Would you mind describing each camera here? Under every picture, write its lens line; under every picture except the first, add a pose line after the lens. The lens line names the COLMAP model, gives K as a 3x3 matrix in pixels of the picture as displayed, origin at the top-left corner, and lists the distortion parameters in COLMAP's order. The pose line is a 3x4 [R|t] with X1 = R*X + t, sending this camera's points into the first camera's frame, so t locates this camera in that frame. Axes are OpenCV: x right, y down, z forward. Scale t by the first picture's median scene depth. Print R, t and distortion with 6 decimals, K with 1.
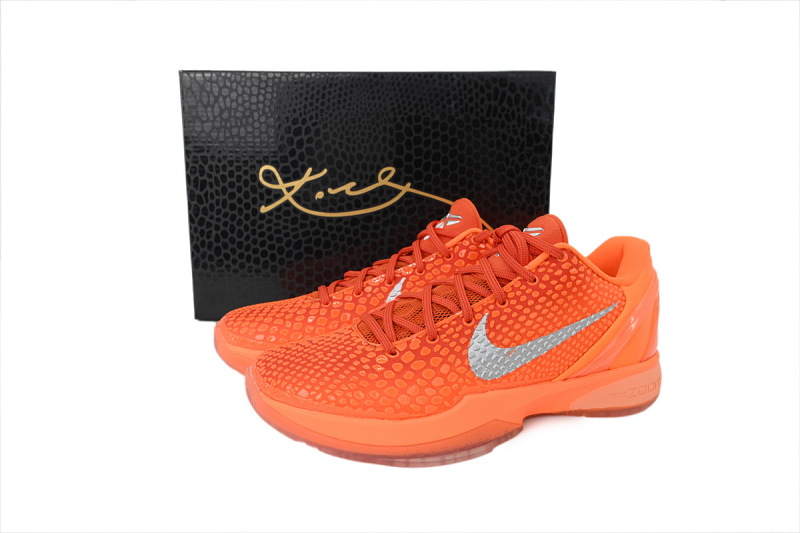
lens RADIAL K [[627.8, 0, 399.6], [0, 627.8, 262.2], [0, 0, 1]] dist [-0.000547, -0.000657]
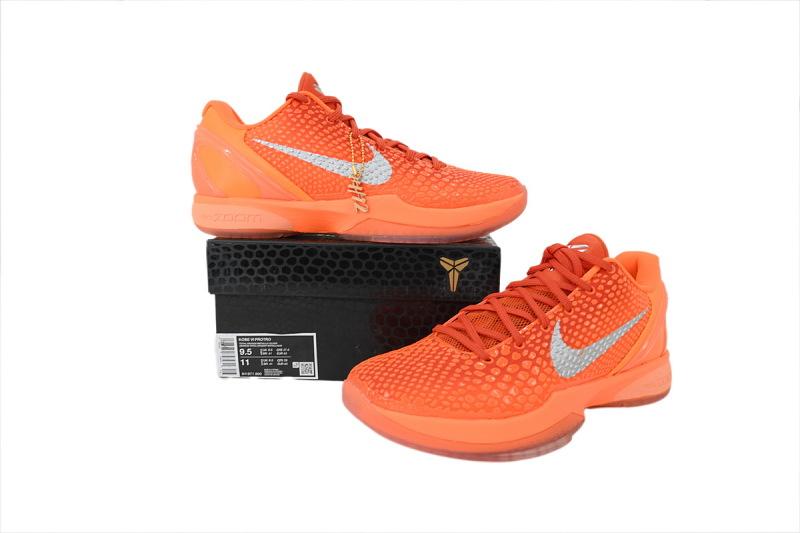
lens RADIAL K [[627.8, 0, 398.0], [0, 627.8, 270.8], [0, 0, 1]] dist [-0.000547, -0.000657]
pose [[0.971102, -0.025588, 0.237289, -0.419044], [0.031071, 0.999329, -0.019393, 0.004900], [-0.236633, 0.026205, 0.971246, -0.041348]]
